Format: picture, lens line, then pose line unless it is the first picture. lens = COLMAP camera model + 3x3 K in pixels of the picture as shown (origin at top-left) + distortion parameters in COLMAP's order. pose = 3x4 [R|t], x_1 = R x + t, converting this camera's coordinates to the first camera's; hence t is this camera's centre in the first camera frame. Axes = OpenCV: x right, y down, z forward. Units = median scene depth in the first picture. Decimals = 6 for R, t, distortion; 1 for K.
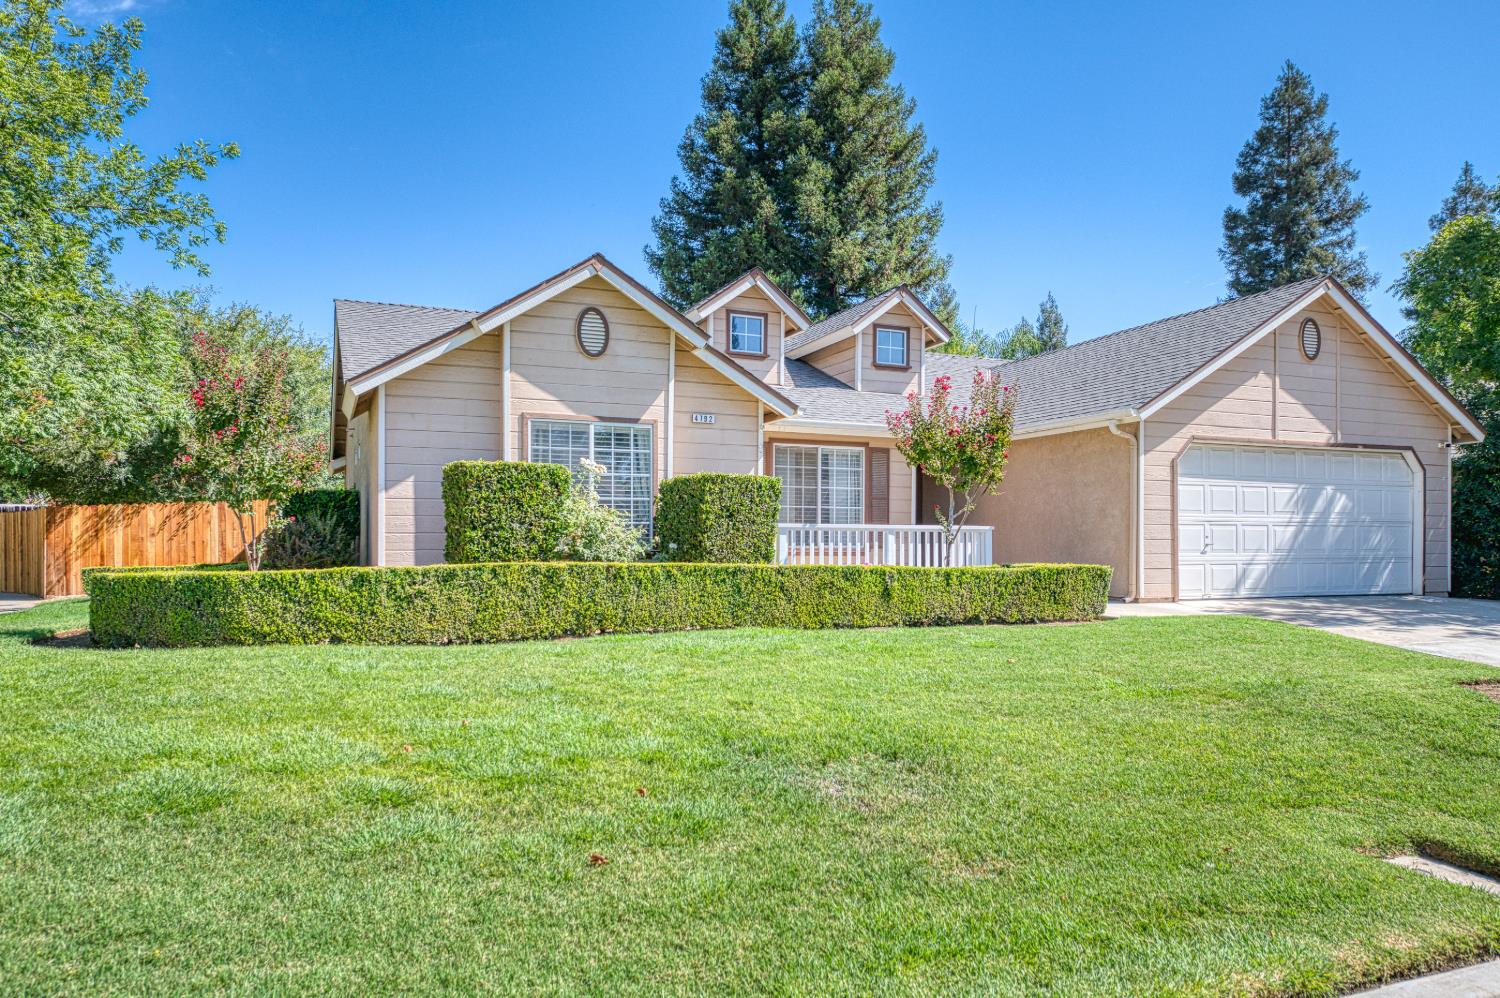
lens RADIAL K [[799.9, 0, 742.4], [0, 799.9, 534.0], [0, 0, 1]] dist [-0.000246, 0.001256]
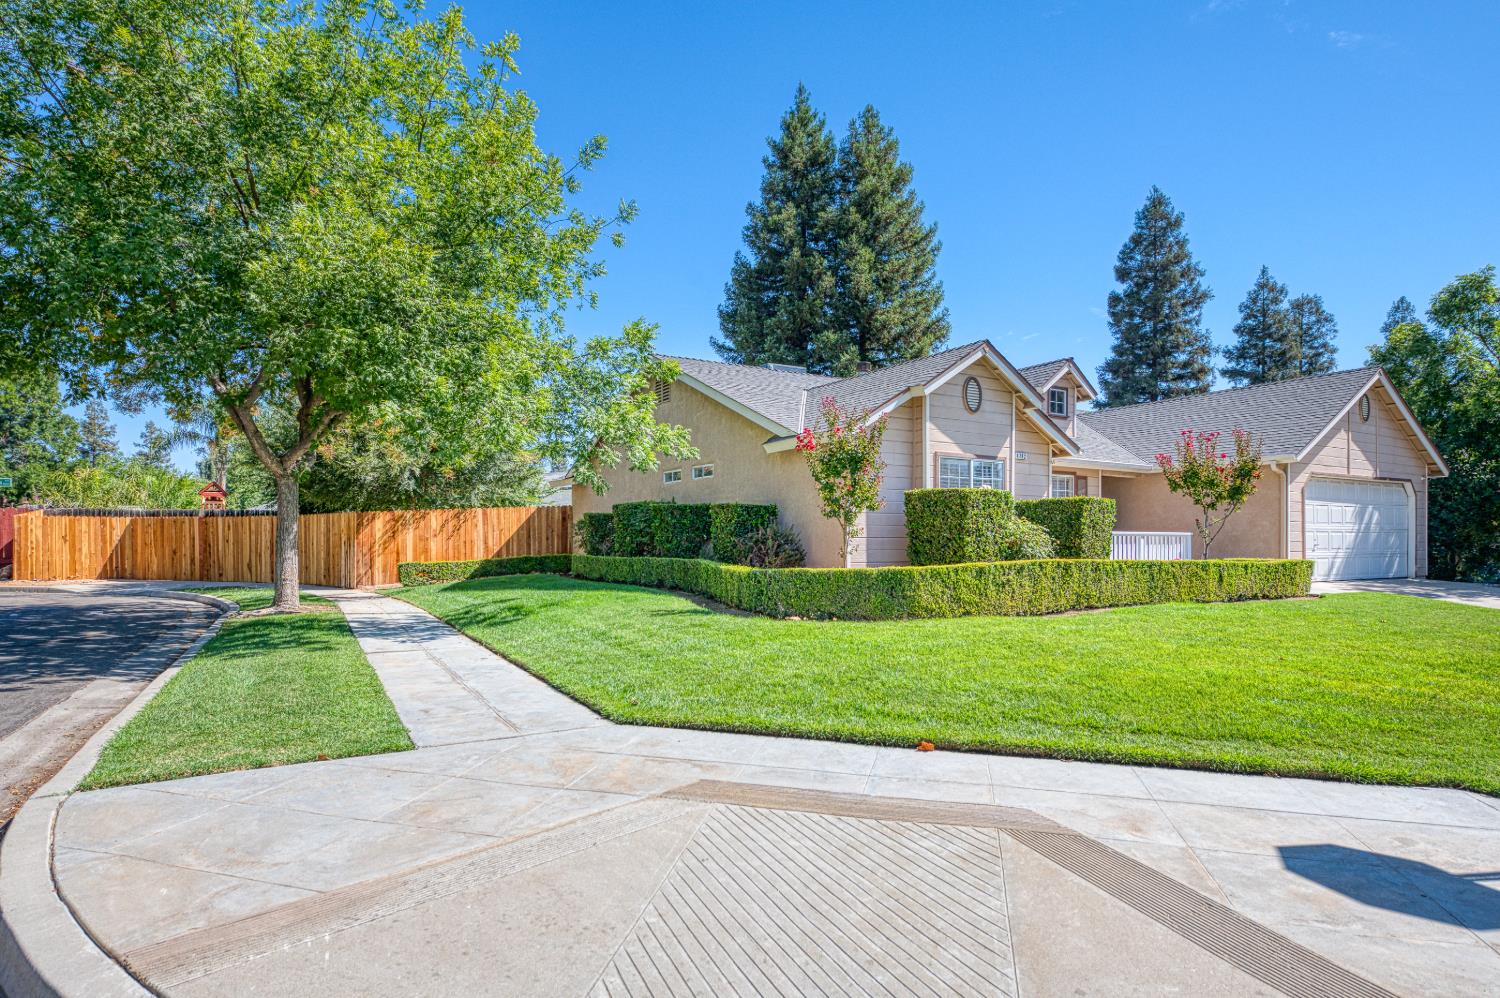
lens RADIAL K [[653.2, 0, 750.8], [0, 653.2, 527.8], [0, 0, 1]] dist [0.000894, -0.000102]
pose [[0.992963, 0.003196, 0.118383, -0.374503], [-0.002458, 0.999977, -0.006383, -0.005374], [-0.118401, 0.006047, 0.992947, -0.048012]]
